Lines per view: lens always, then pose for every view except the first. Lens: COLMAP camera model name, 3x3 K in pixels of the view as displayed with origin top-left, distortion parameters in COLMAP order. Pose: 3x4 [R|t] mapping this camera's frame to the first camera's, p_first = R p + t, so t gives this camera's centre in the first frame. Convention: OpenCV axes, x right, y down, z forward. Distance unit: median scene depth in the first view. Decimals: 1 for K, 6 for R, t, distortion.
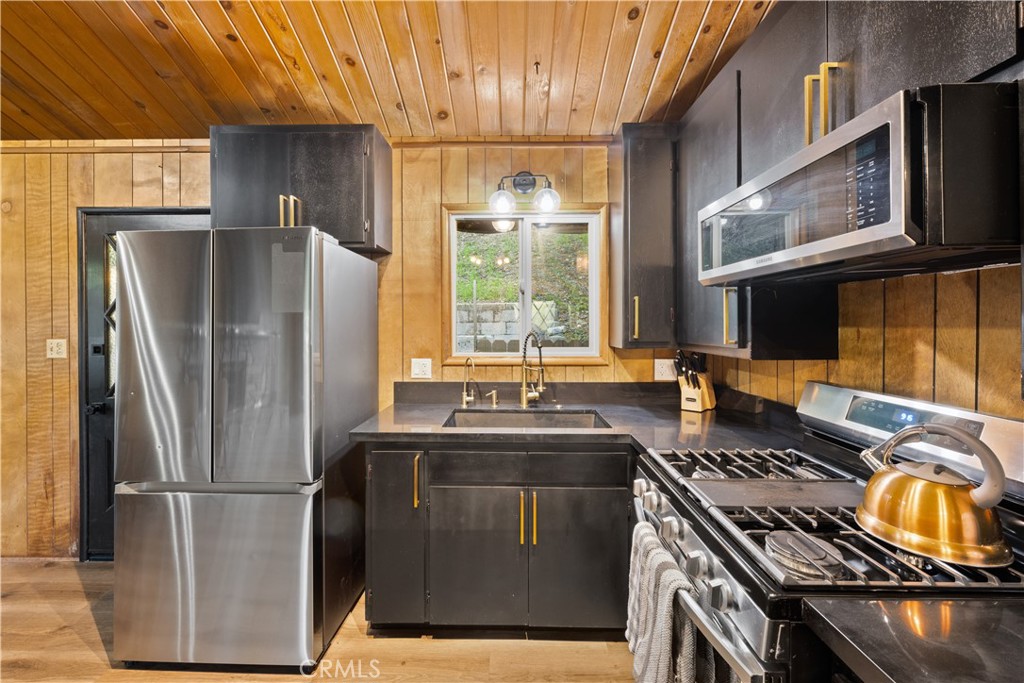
lens RADIAL K [[404.6, 0, 506.1], [0, 404.6, 324.5], [0, 0, 1]] dist [0.001598, 0.000111]
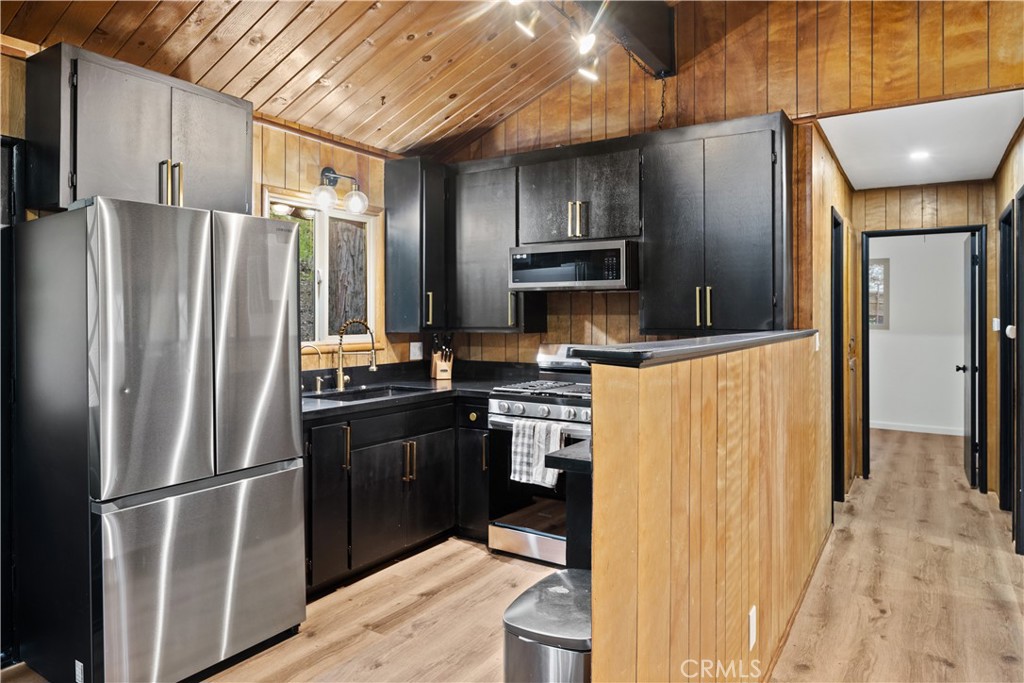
lens RADIAL K [[646.8, 0, 488.1], [0, 646.8, 311.6], [0, 0, 1]] dist [0.002583, -0.001756]
pose [[0.549975, 0.008506, 0.835138, -1.138674], [0.000279, 0.999946, -0.010368, 0.012799], [-0.835181, 0.005936, 0.549943, -0.265600]]
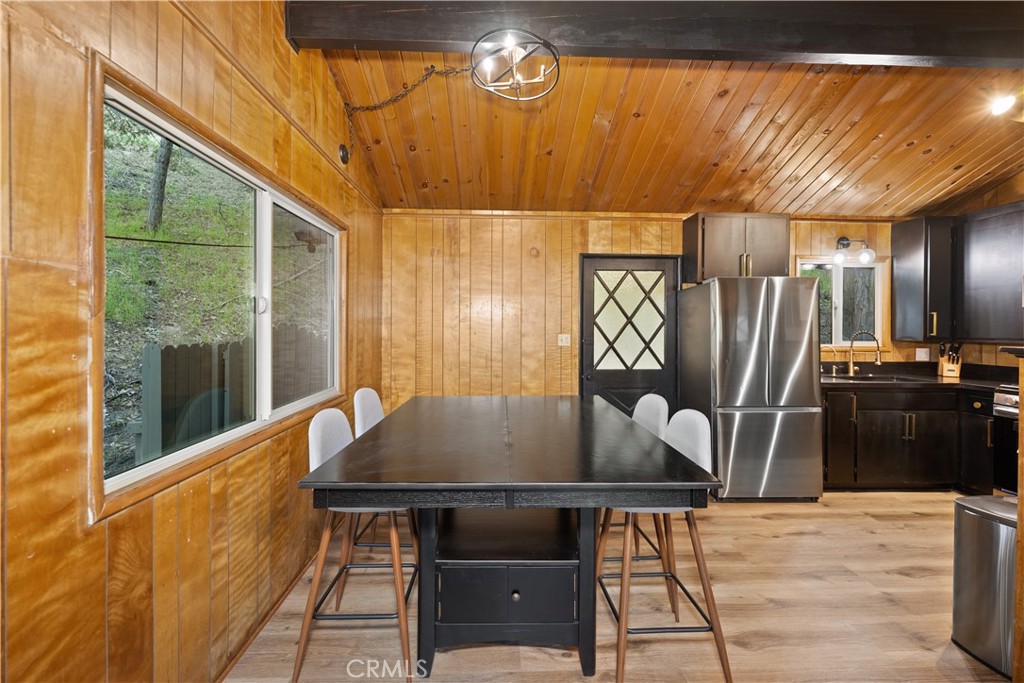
lens RADIAL K [[396.5, 0, 515.9], [0, 396.5, 329.8], [0, 0, 1]] dist [-0.000519, 0.000008]
pose [[0.999033, 0.007597, 0.043313, -1.410003], [-0.007713, 0.999967, 0.002513, 0.016163], [-0.043292, -0.002845, 0.999058, -0.605103]]
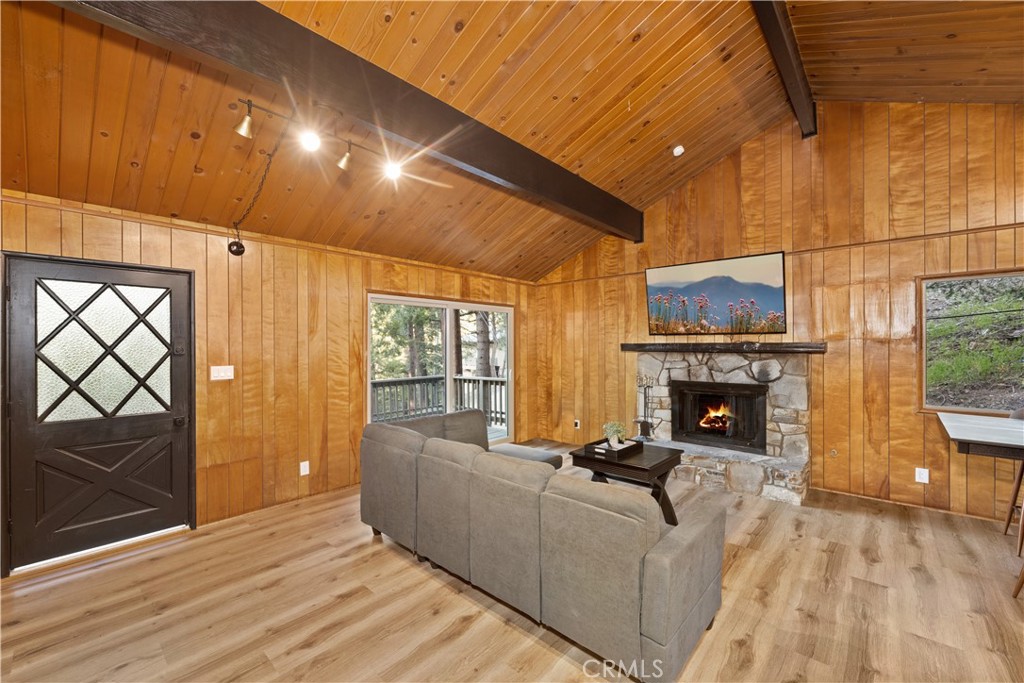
lens RADIAL K [[411.5, 0, 504.6], [0, 411.5, 345.4], [0, 0, 1]] dist [-0.000993, 0.000131]
pose [[-0.673347, 0.007719, -0.739287, 0.341708], [0.002768, 0.999965, 0.007920, -0.035814], [0.739322, 0.003286, -0.673344, -0.270263]]
